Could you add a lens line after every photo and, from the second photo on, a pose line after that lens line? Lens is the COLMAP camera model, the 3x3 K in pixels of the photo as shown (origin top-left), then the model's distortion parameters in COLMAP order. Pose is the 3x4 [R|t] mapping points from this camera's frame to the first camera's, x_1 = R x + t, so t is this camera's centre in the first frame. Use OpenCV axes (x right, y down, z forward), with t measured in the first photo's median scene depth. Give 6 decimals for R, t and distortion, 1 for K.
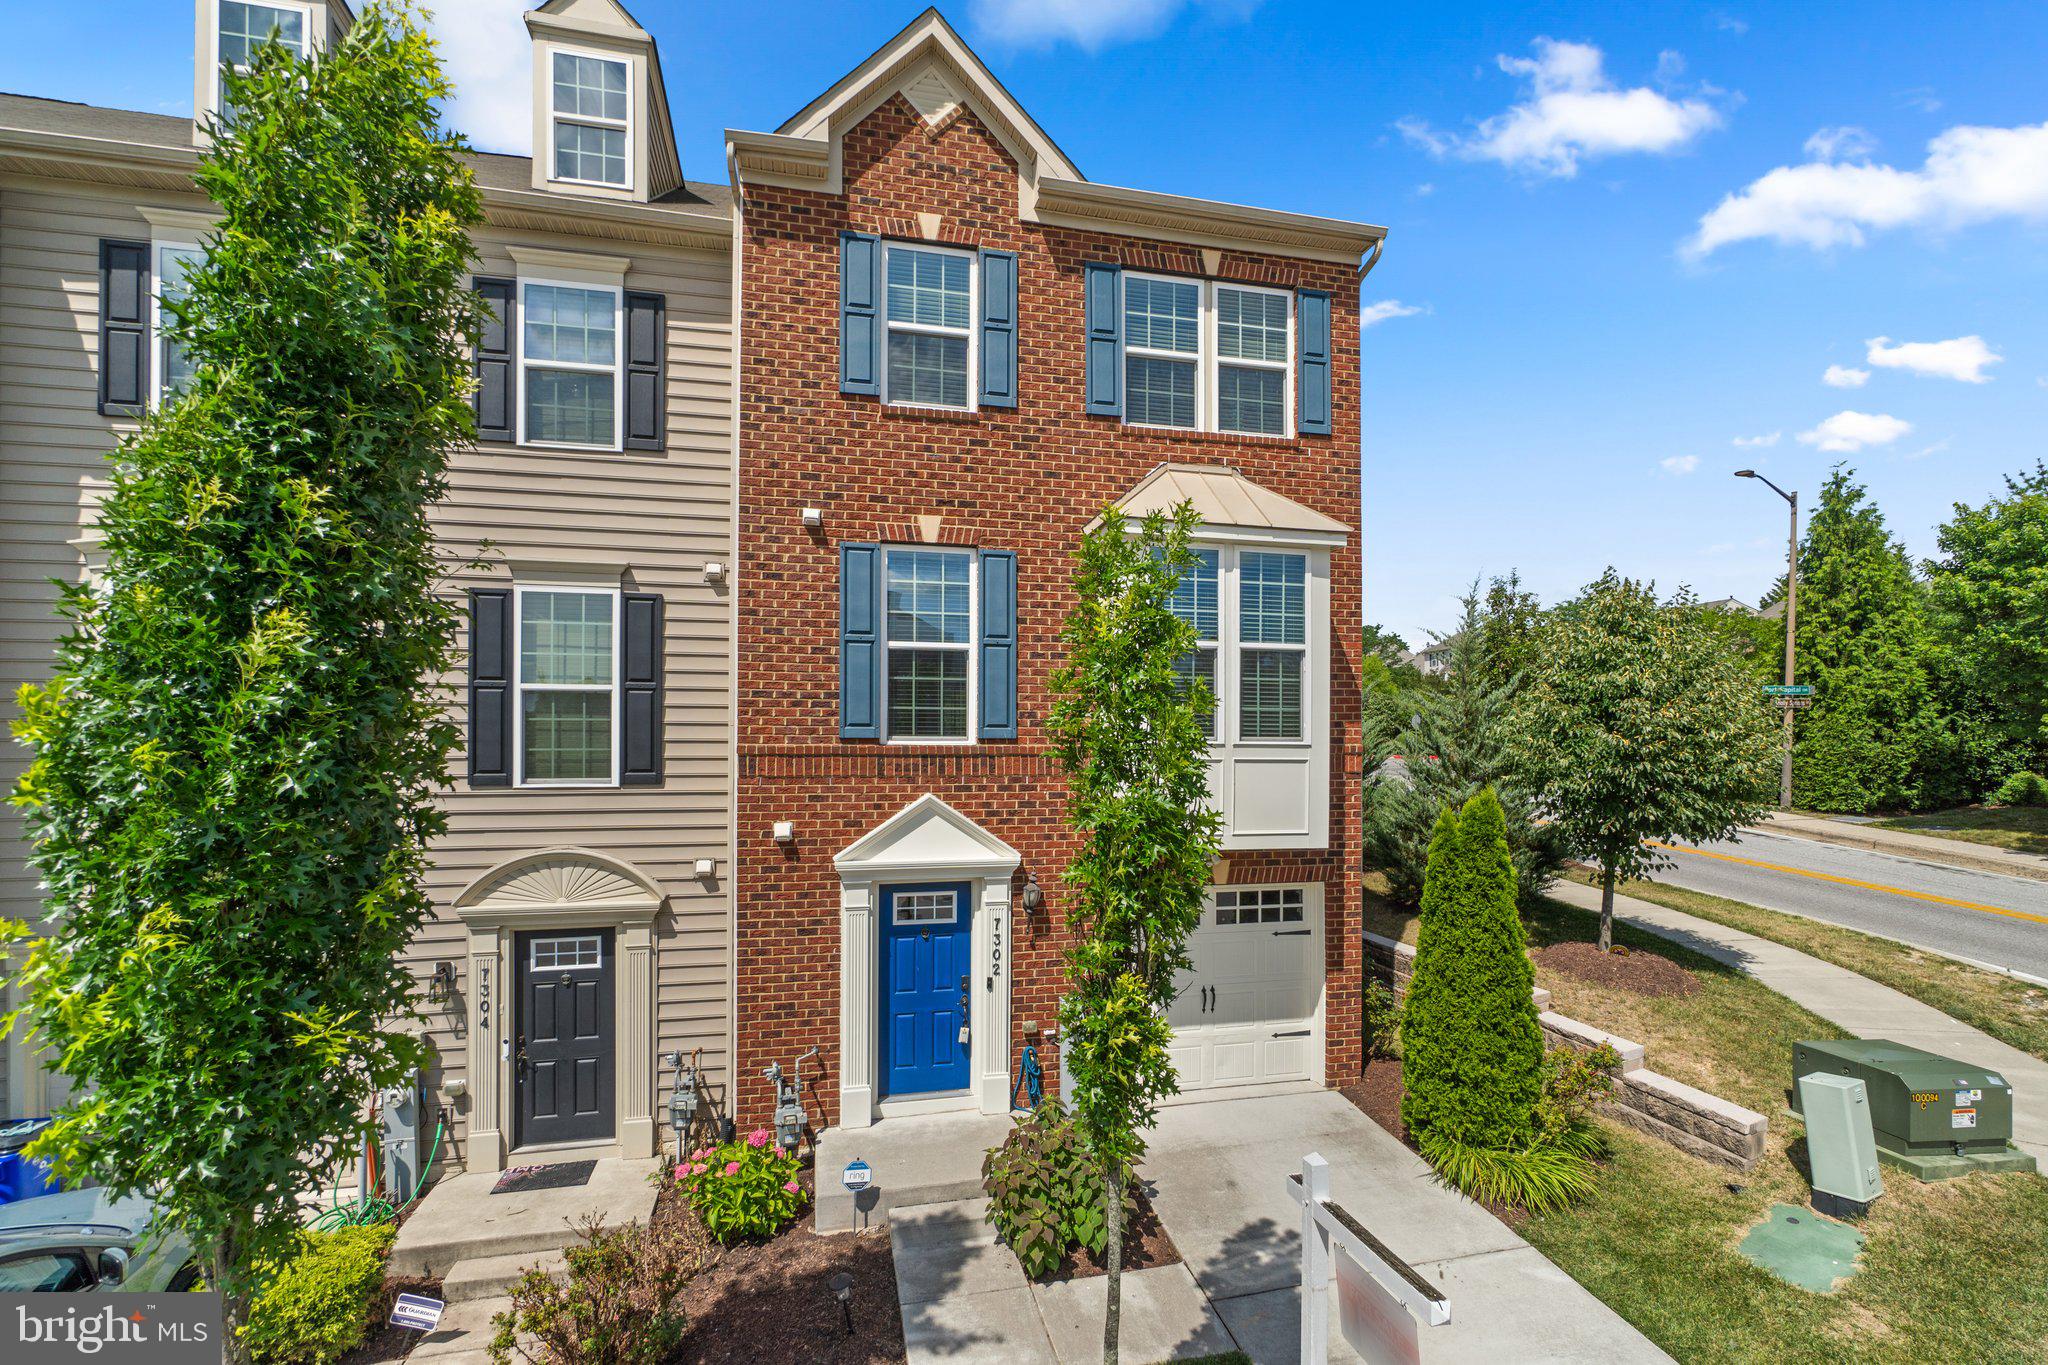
lens RADIAL K [[894.0, 0, 1028.8], [0, 894.0, 708.3], [0, 0, 1]] dist [-0.009257, 0.002749]
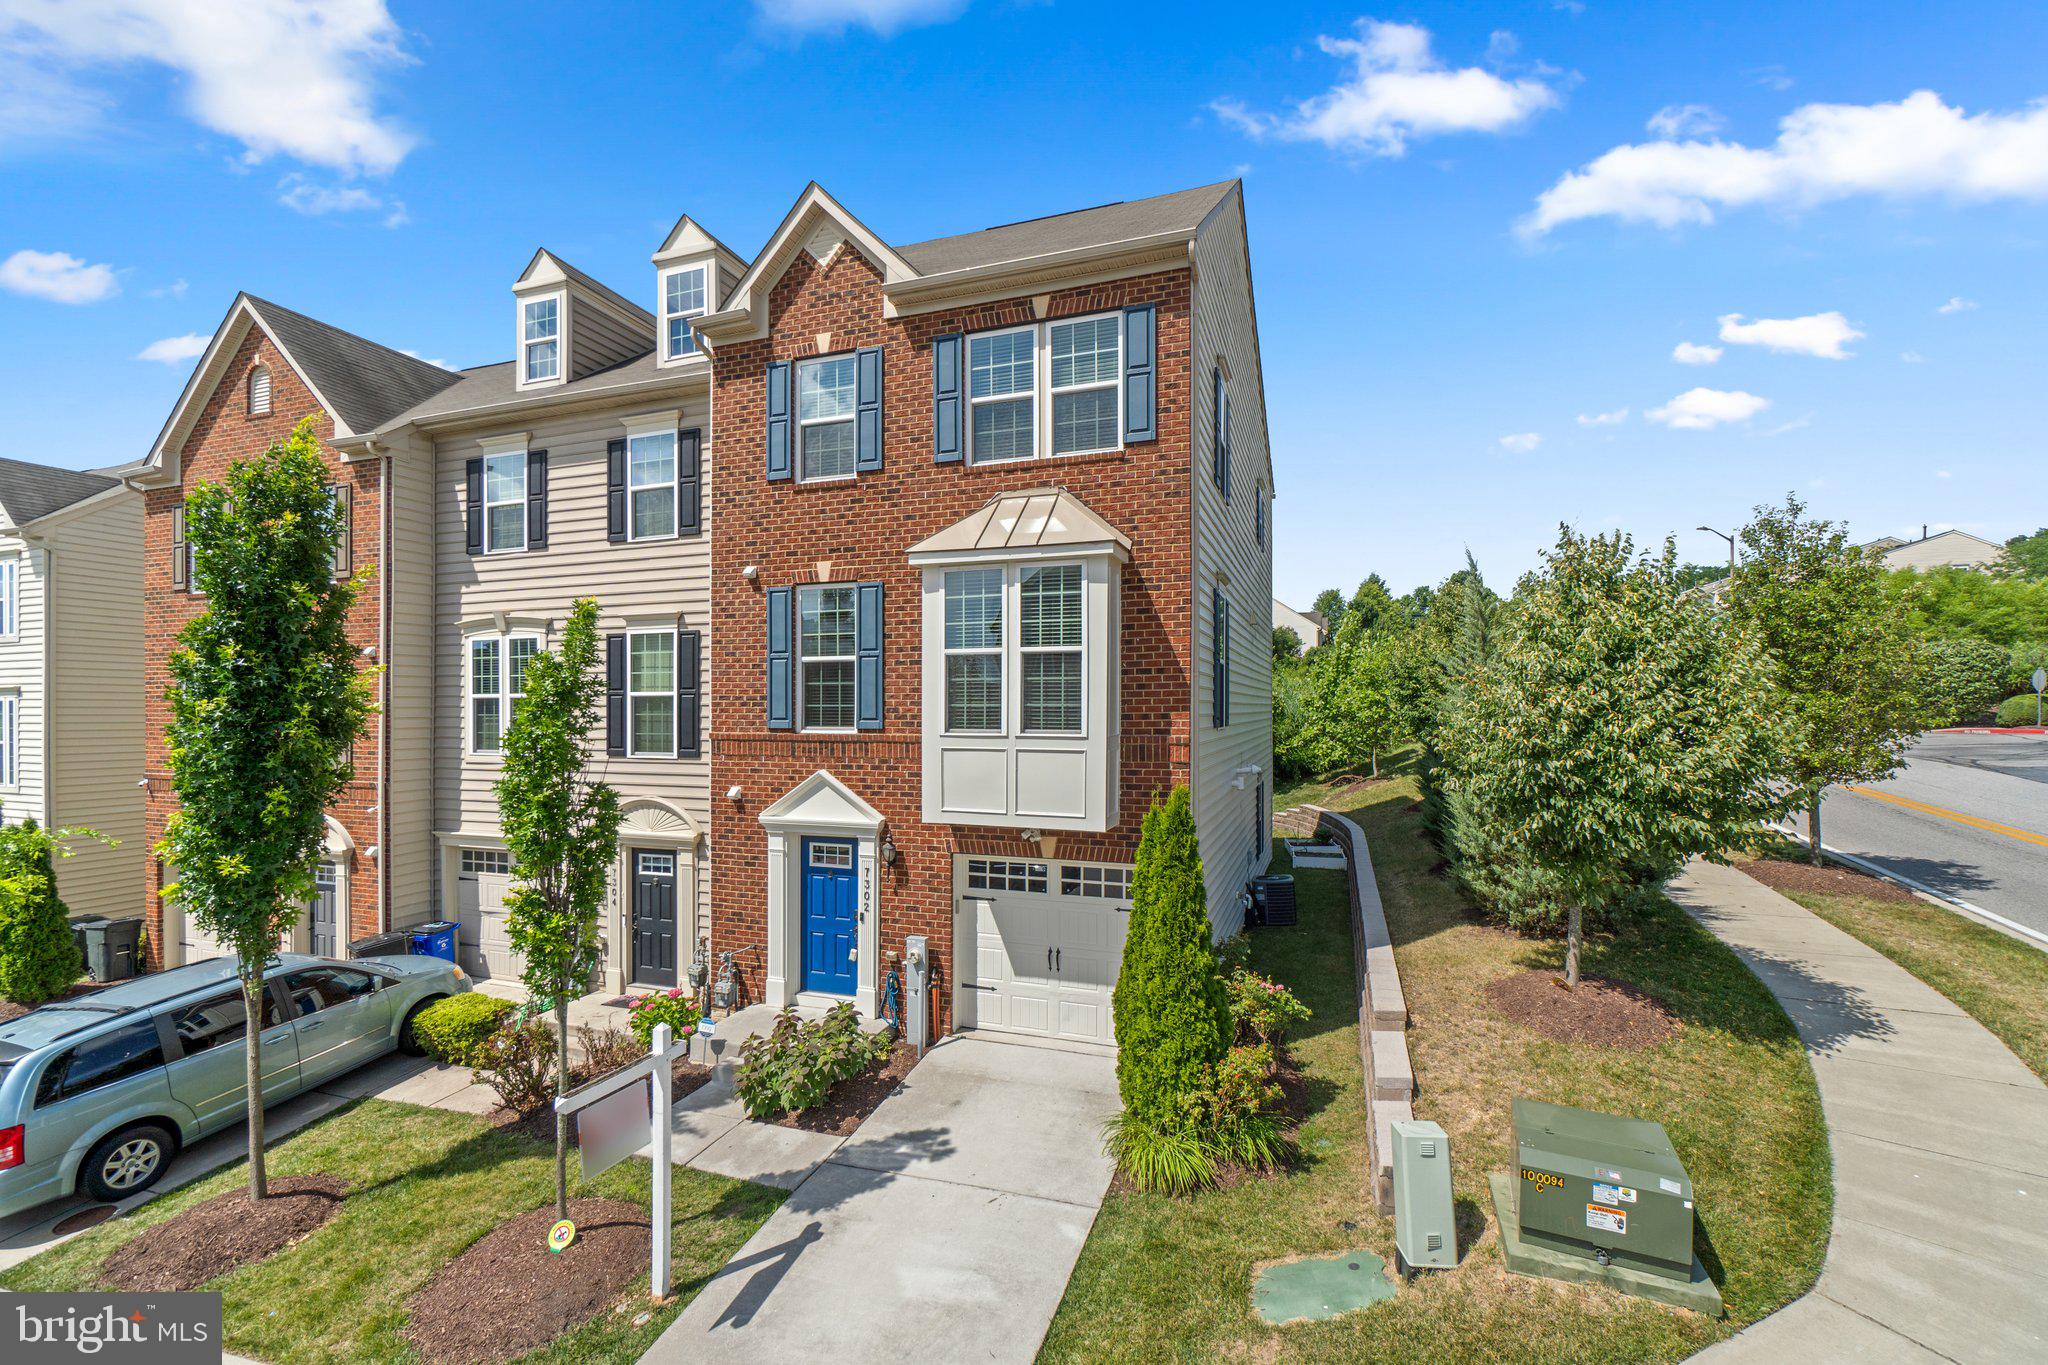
lens RADIAL K [[894.0, 0, 1022.3], [0, 894.0, 677.4], [0, 0, 1]] dist [-0.009257, 0.002749]
pose [[0.843188, -0.022180, -0.537162, 0.853455], [0.025151, 0.999682, -0.001800, -0.032896], [0.537031, -0.011993, 0.843477, 0.031289]]
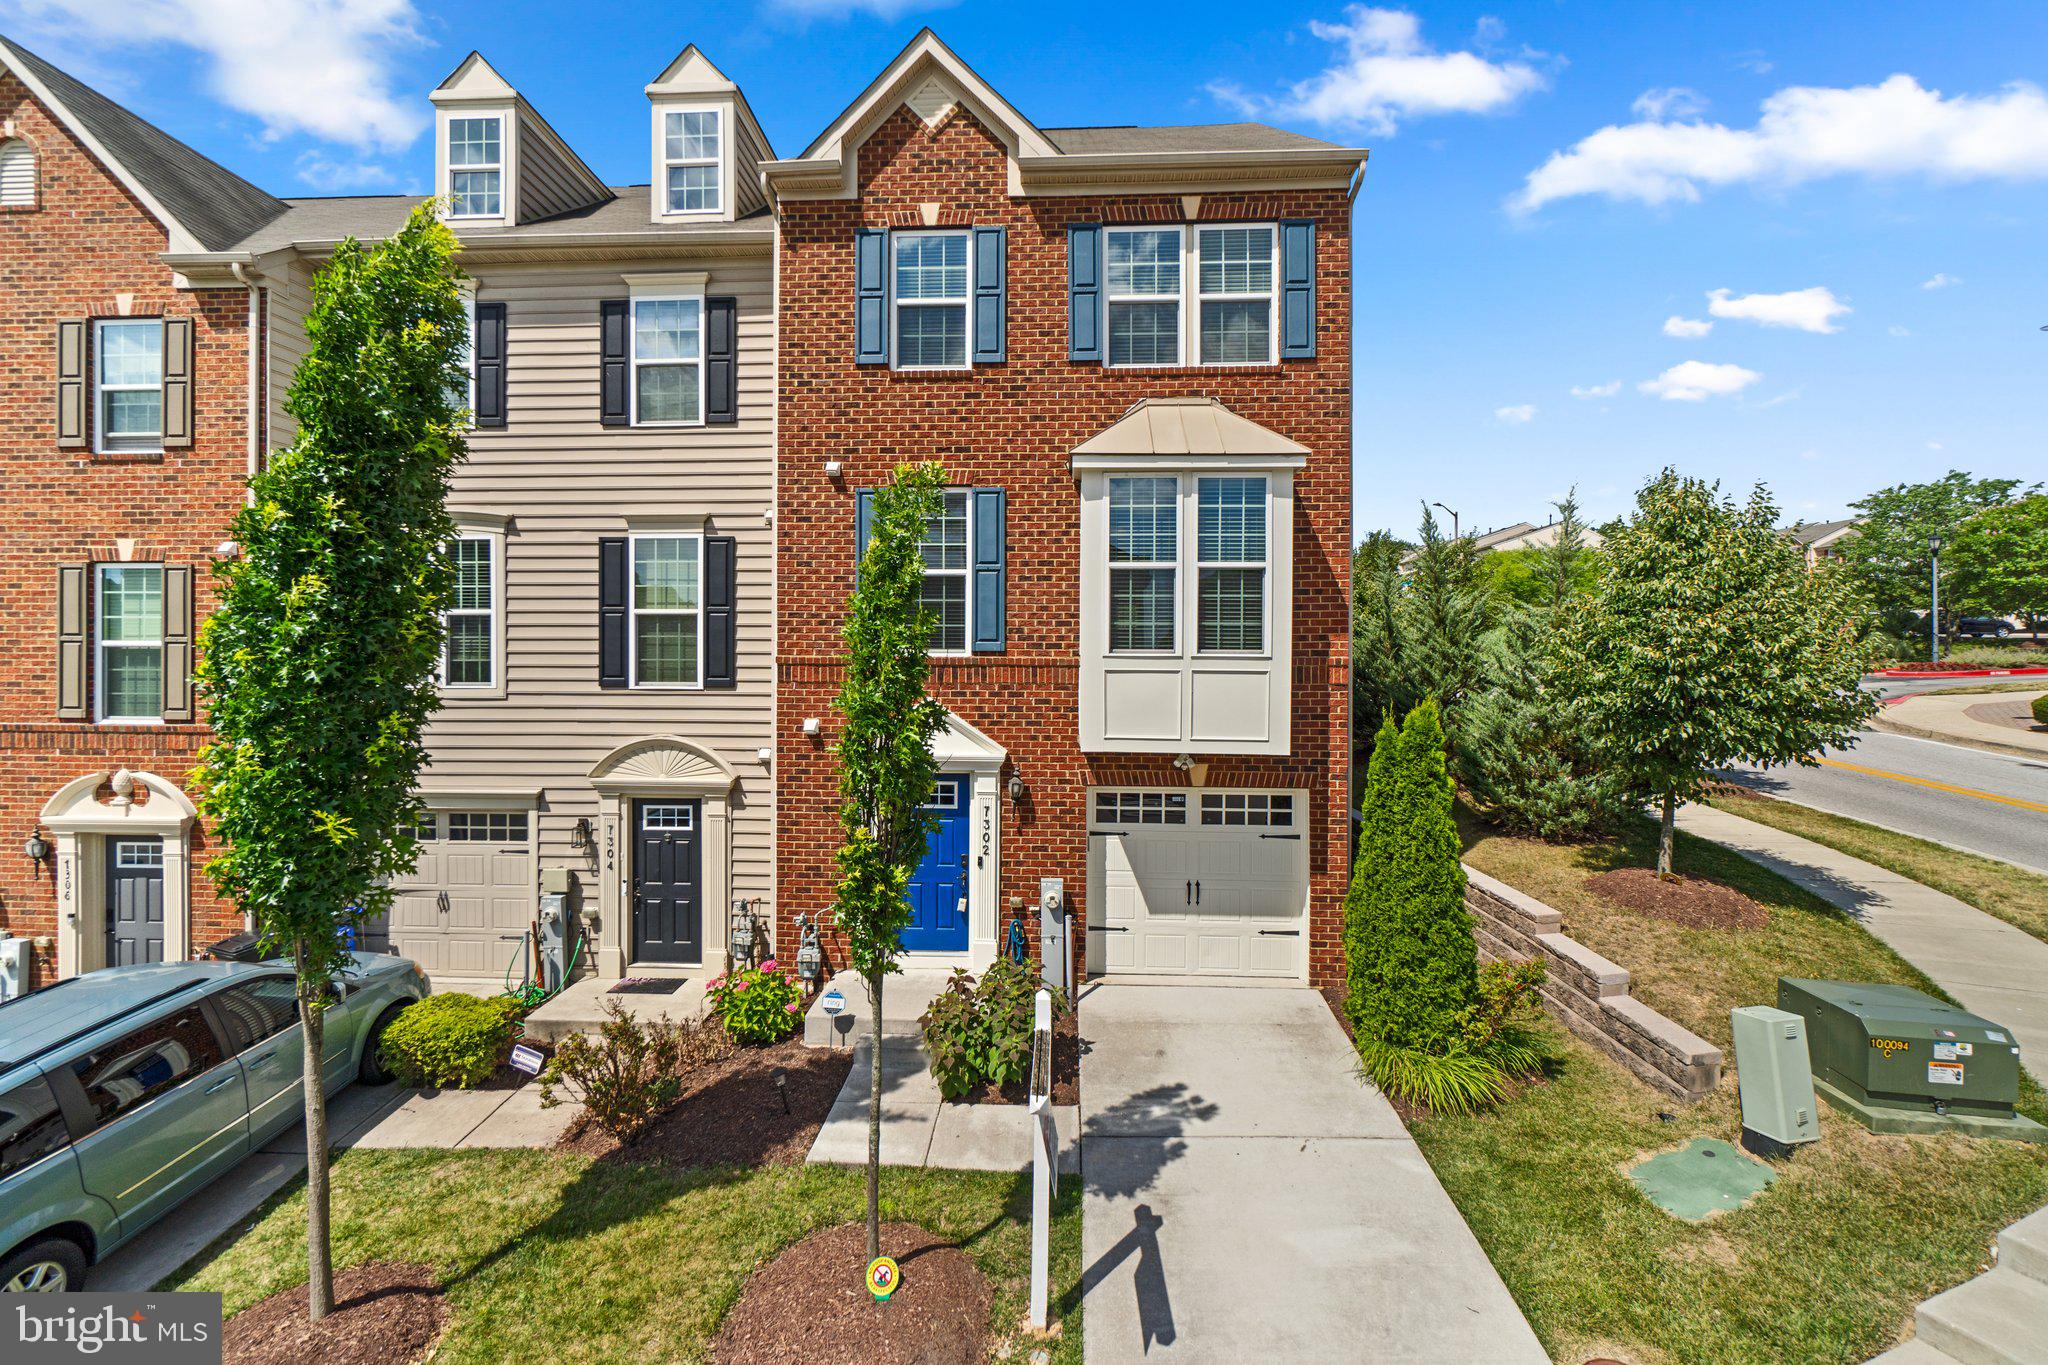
lens RADIAL K [[894.0, 0, 1033.0], [0, 894.0, 623.7], [0, 0, 1]] dist [-0.009257, 0.002749]
pose [[0.962186, -0.008085, -0.272274, 0.338289], [0.009368, 0.999950, 0.003412, -0.005039], [0.272233, -0.005833, 0.962214, -0.095933]]
